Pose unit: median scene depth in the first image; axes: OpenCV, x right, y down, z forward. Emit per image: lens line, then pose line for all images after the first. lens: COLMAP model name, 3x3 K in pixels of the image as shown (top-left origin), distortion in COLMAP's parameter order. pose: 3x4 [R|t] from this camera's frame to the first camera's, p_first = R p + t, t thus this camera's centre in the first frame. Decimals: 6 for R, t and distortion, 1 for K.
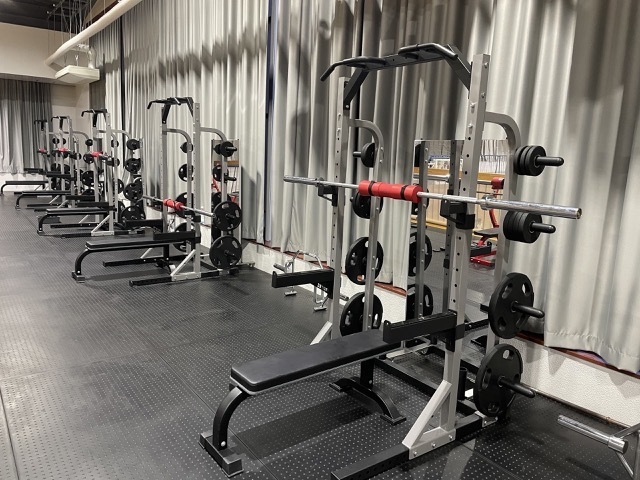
lens RADIAL K [[480.0, 0, 320.0], [0, 480.0, 240.0], [0, 0, 1]] dist [0.106442, -0.151373]
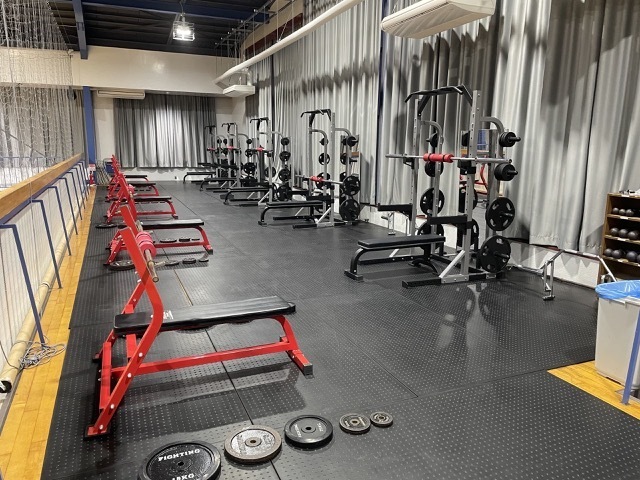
lens RADIAL K [[480.0, 0, 320.0], [0, 480.0, 240.0], [0, 0, 1]] dist [0.106442, -0.151373]
pose [[0.972450, 0.009156, -0.232930, 0.062758], [-0.005741, 0.999866, 0.015337, 0.092678], [0.233039, -0.013577, 0.972373, -0.467404]]
